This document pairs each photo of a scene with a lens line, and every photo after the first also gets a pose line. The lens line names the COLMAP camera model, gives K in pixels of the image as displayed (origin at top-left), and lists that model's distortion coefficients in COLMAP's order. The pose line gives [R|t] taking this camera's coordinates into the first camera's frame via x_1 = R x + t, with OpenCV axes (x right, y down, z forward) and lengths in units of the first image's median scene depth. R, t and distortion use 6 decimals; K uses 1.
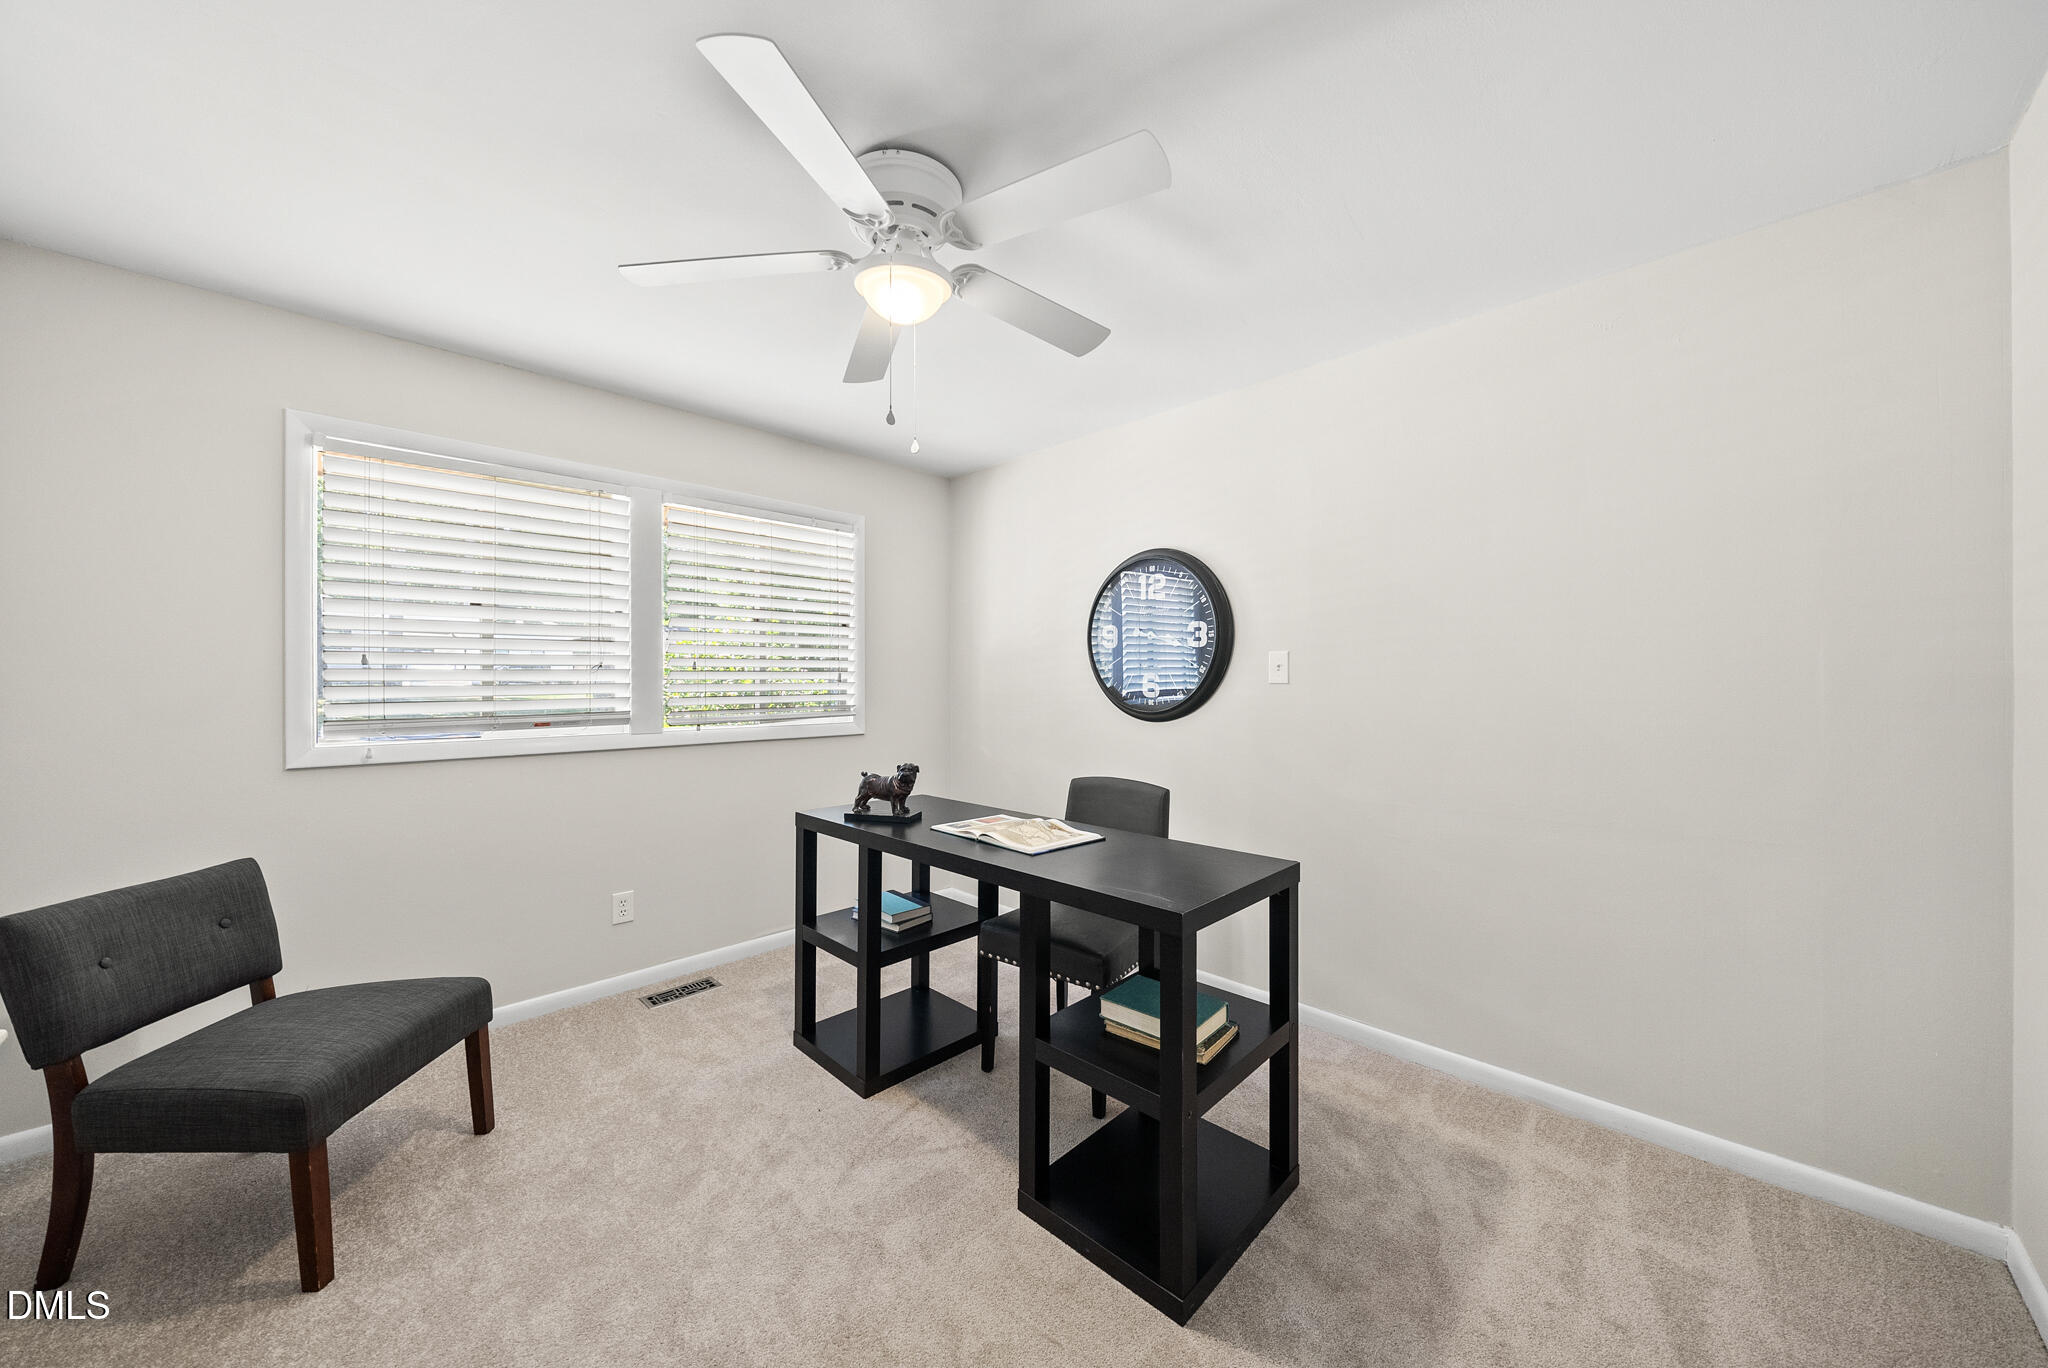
lens RADIAL K [[706.9, 0, 1021.1], [0, 706.9, 683.9], [0, 0, 1]] dist [-0.008666, 0.000714]
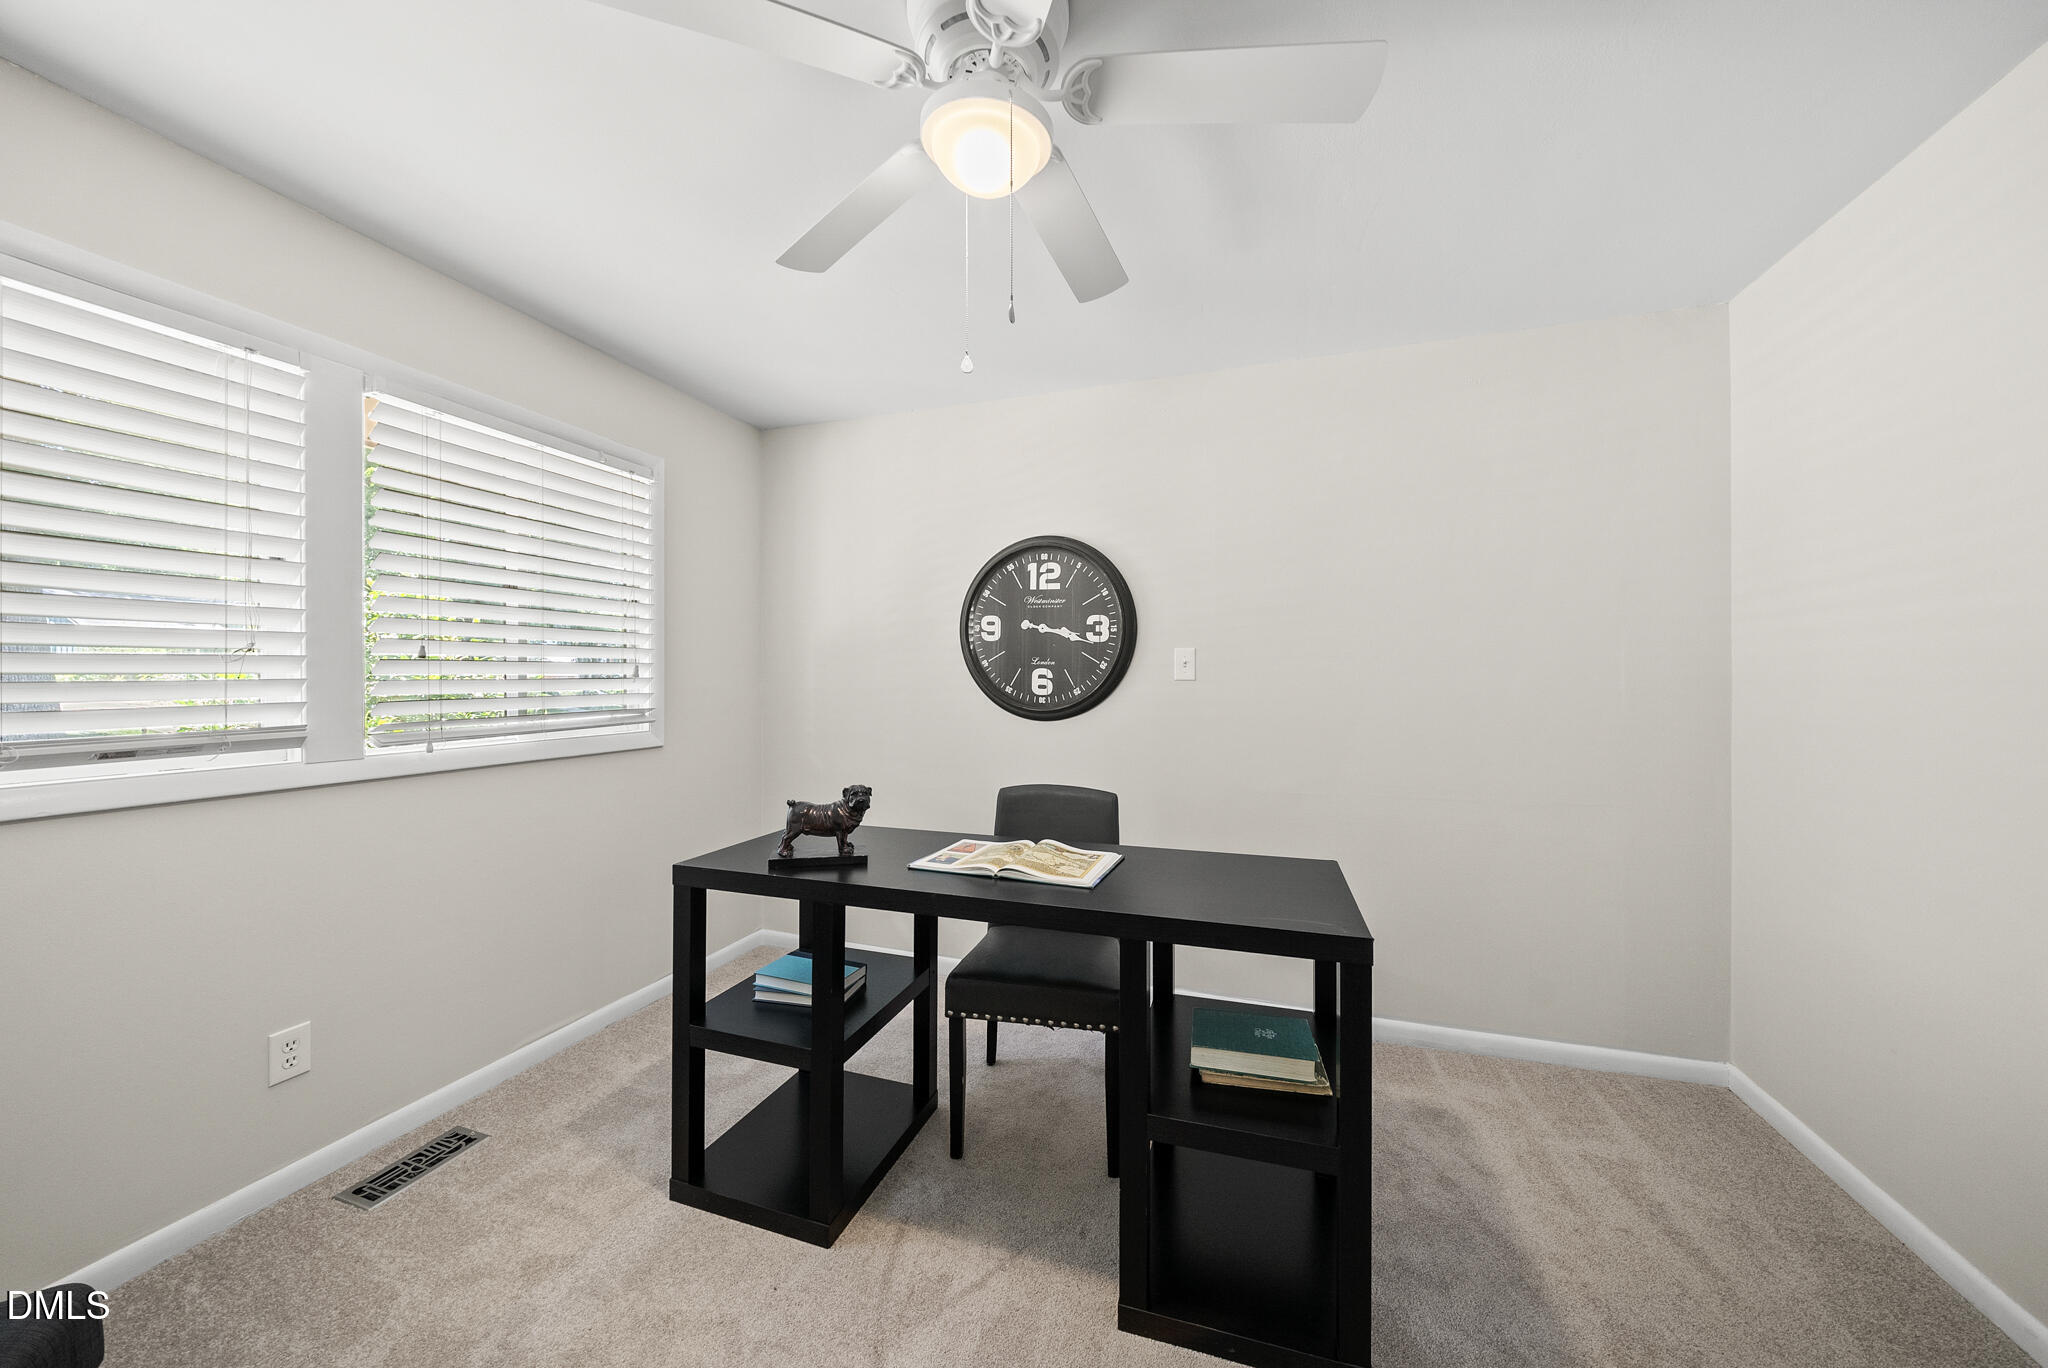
lens RADIAL K [[706.9, 0, 1024.9], [0, 706.9, 676.9], [0, 0, 1]] dist [-0.008666, 0.000714]
pose [[0.895221, 0.002406, 0.445617, -0.295007], [-0.002024, 0.999997, -0.001333, -0.003462], [-0.445619, 0.000292, 0.895223, 0.205047]]
